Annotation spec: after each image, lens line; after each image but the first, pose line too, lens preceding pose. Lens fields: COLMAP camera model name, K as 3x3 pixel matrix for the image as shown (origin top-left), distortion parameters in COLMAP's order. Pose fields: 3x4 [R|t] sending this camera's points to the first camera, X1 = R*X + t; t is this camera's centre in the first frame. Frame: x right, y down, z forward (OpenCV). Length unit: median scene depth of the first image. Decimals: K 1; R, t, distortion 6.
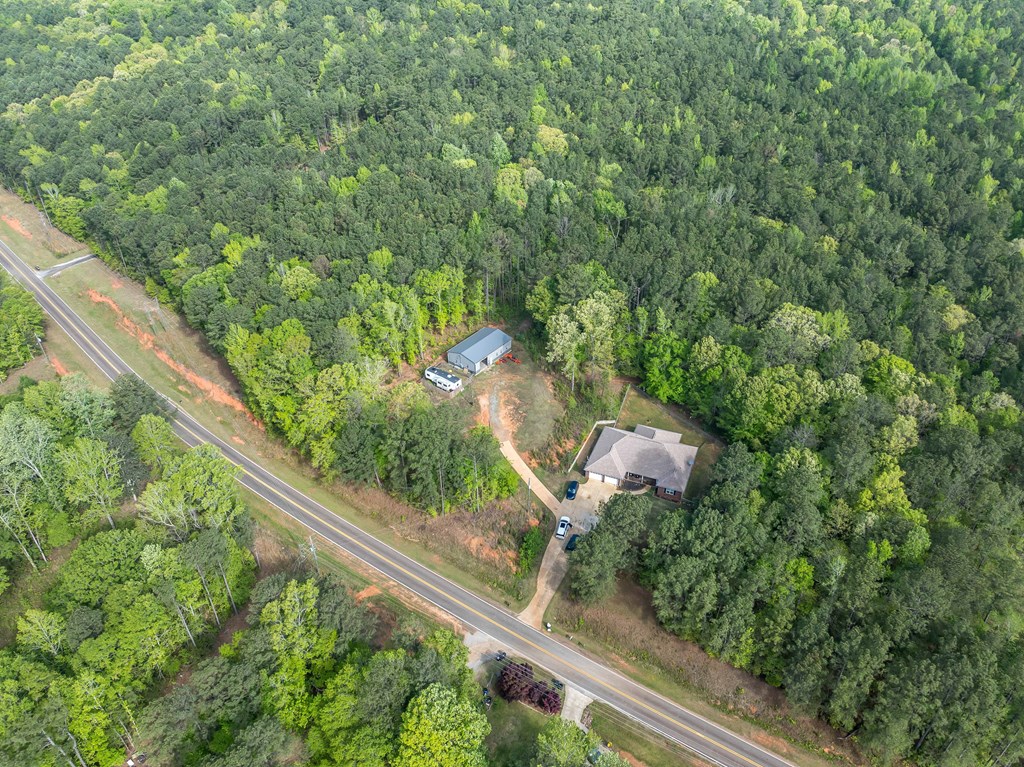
lens RADIAL K [[748.2, 0, 512.0], [0, 748.2, 383.5], [0, 0, 1]] dist [-0.034242, 0.000936]
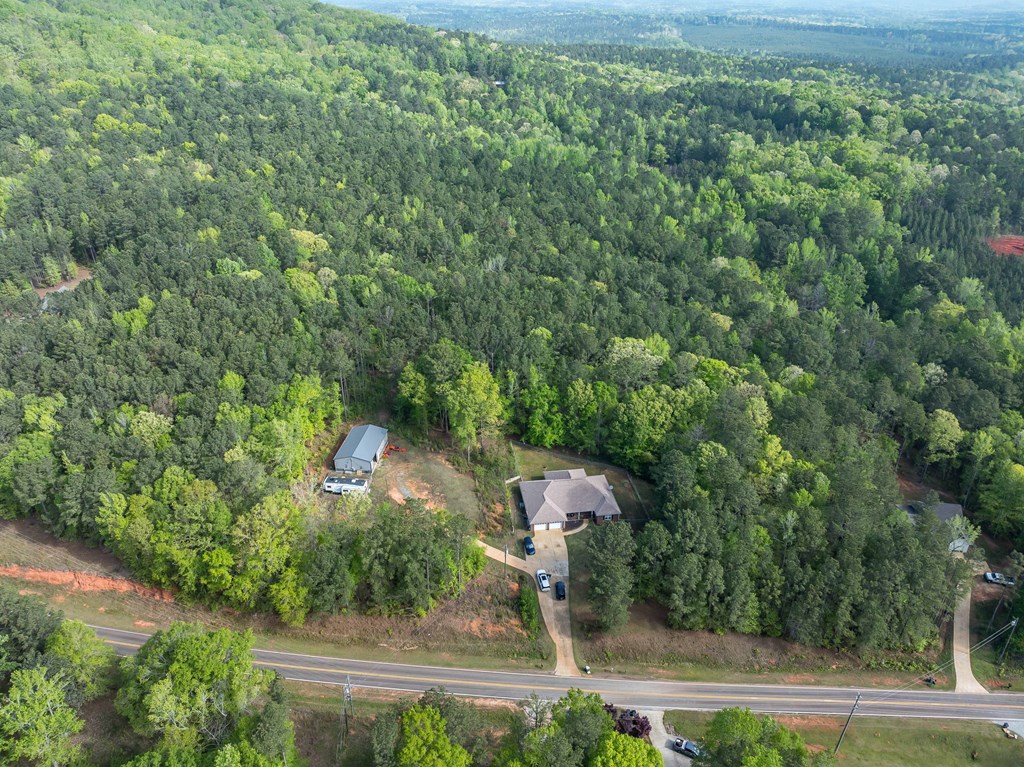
lens RADIAL K [[748.2, 0, 512.0], [0, 748.2, 383.5], [0, 0, 1]] dist [-0.034242, 0.000936]
pose [[0.862451, -0.226554, 0.452605, -0.318280], [0.279736, 0.958601, -0.053210, -0.022347], [-0.421813, 0.172501, 0.890122, 0.040317]]
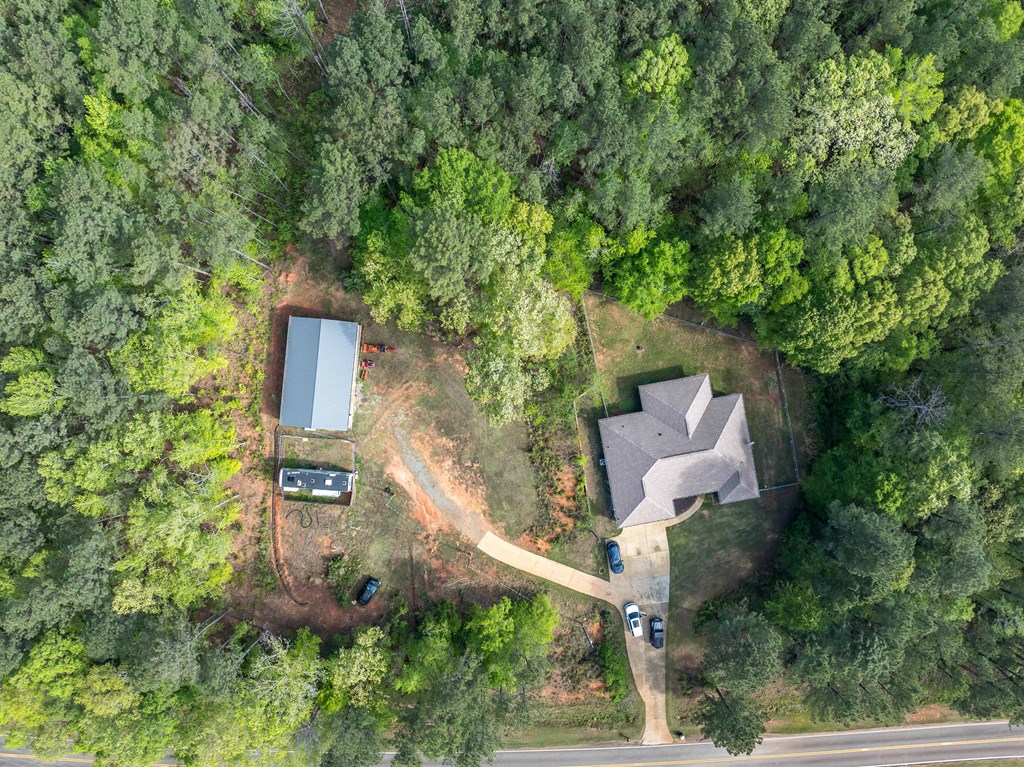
lens RADIAL K [[748.2, 0, 512.0], [0, 748.2, 383.5], [0, 0, 1]] dist [-0.034242, 0.000936]
pose [[0.845486, -0.533727, 0.016997, 0.066226], [0.286160, 0.479724, 0.829444, -0.486914], [-0.450850, -0.696419, 0.558332, 0.677765]]
